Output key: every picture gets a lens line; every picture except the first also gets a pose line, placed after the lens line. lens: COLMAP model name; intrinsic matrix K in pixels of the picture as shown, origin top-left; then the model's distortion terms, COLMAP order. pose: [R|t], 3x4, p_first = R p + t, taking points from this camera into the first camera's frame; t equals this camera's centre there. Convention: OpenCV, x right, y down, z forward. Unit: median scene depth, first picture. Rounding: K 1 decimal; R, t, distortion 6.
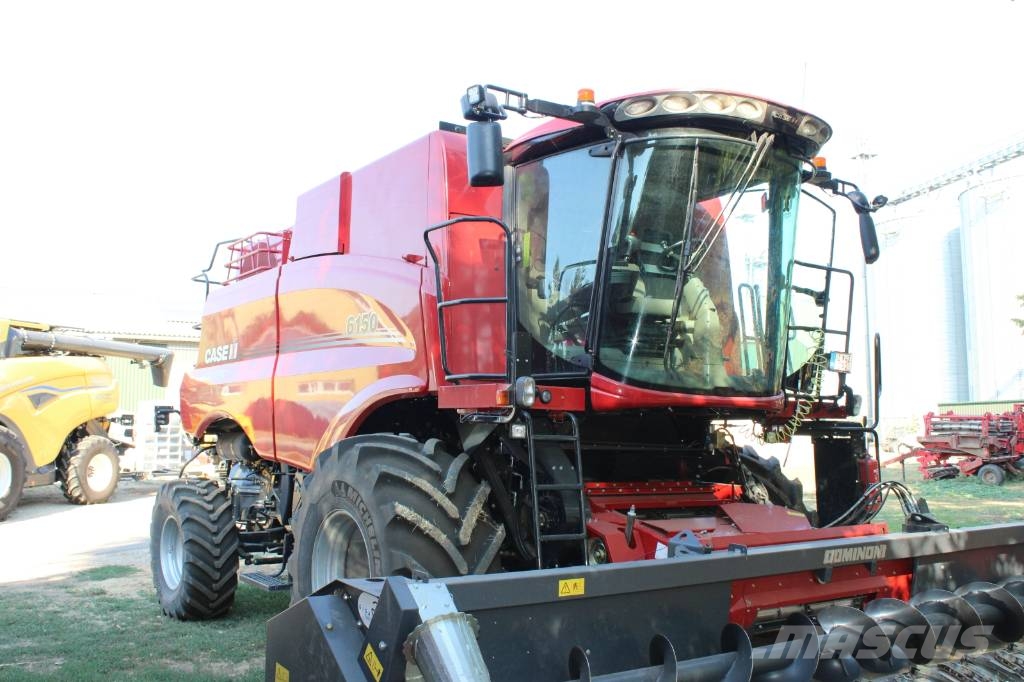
lens RADIAL K [[846.6, 0, 484.6], [0, 846.6, 343.5], [0, 0, 1]] dist [-0.147747, 0.135832]
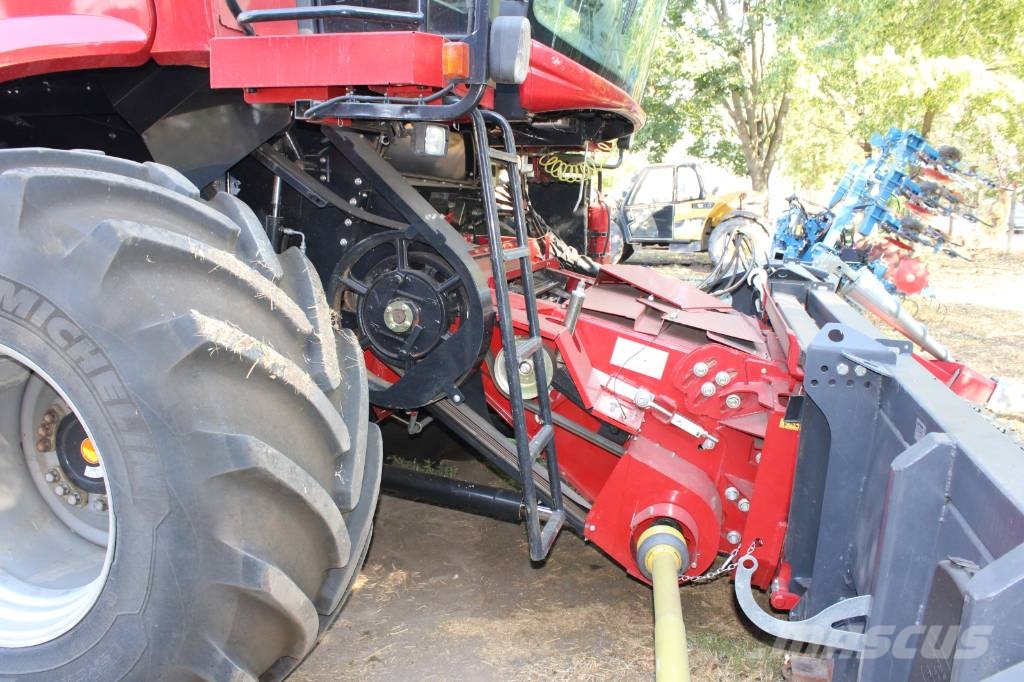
lens RADIAL K [[852.0, 0, 515.4], [0, 852.0, 341.3], [0, 0, 1]] dist [-0.157446, 0.135589]
pose [[0.771953, -0.110581, 0.625987, -0.213588], [-0.076236, 0.961541, 0.263870, 0.076299], [-0.631091, -0.251419, 0.733834, 0.542937]]
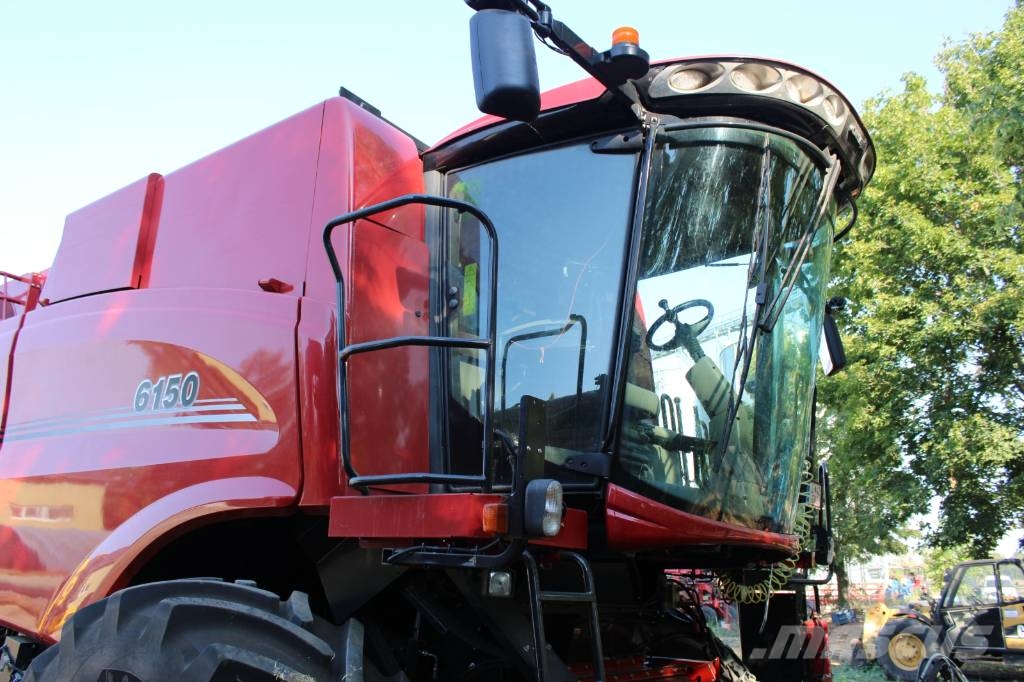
lens RADIAL K [[852.0, 0, 515.4], [0, 852.0, 341.3], [0, 0, 1]] dist [-0.157446, 0.135589]
pose [[0.943642, 0.103427, 0.314393, -0.122505], [-0.049193, 0.983197, -0.175792, 0.041211], [-0.327292, 0.150419, 0.932874, 0.426737]]
